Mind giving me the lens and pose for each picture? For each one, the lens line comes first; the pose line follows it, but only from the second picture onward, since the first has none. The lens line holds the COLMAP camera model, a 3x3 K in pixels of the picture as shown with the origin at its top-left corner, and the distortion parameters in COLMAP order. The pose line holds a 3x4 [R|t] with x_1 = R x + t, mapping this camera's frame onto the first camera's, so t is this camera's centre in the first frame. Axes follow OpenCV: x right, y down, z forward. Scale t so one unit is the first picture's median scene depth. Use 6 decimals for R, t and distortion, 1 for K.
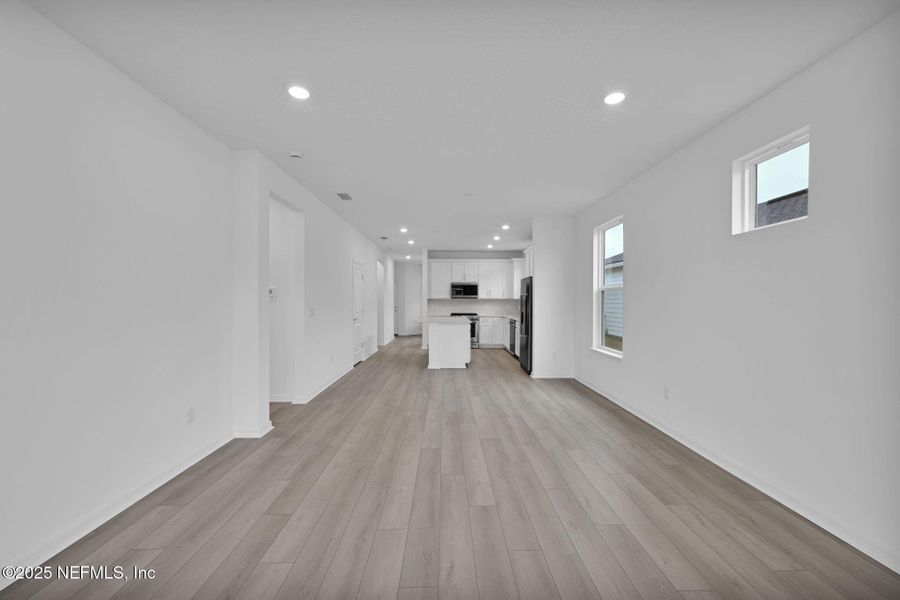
lens RADIAL K [[360.1, 0, 452.2], [0, 360.1, 300.7], [0, 0, 1]] dist [-0.000508, 0.000019]
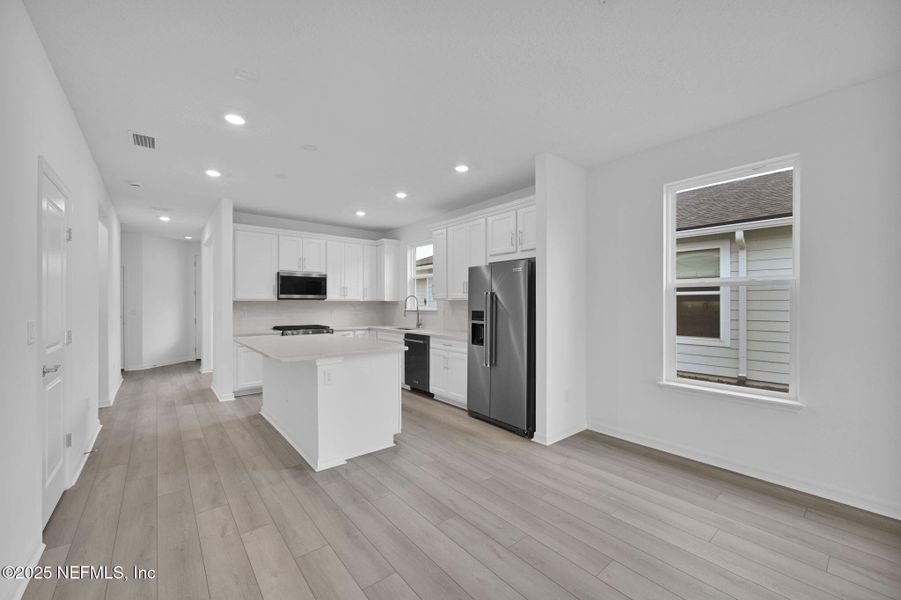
lens RADIAL K [[360.5, 0, 447.3], [0, 360.5, 301.5], [0, 0, 1]] dist [-0.000508, 0.000019]
pose [[0.789870, 0.004383, 0.613258, -0.137214], [0.001994, 0.999951, -0.009714, 0.002006], [-0.613271, 0.008896, 0.789823, 0.403572]]
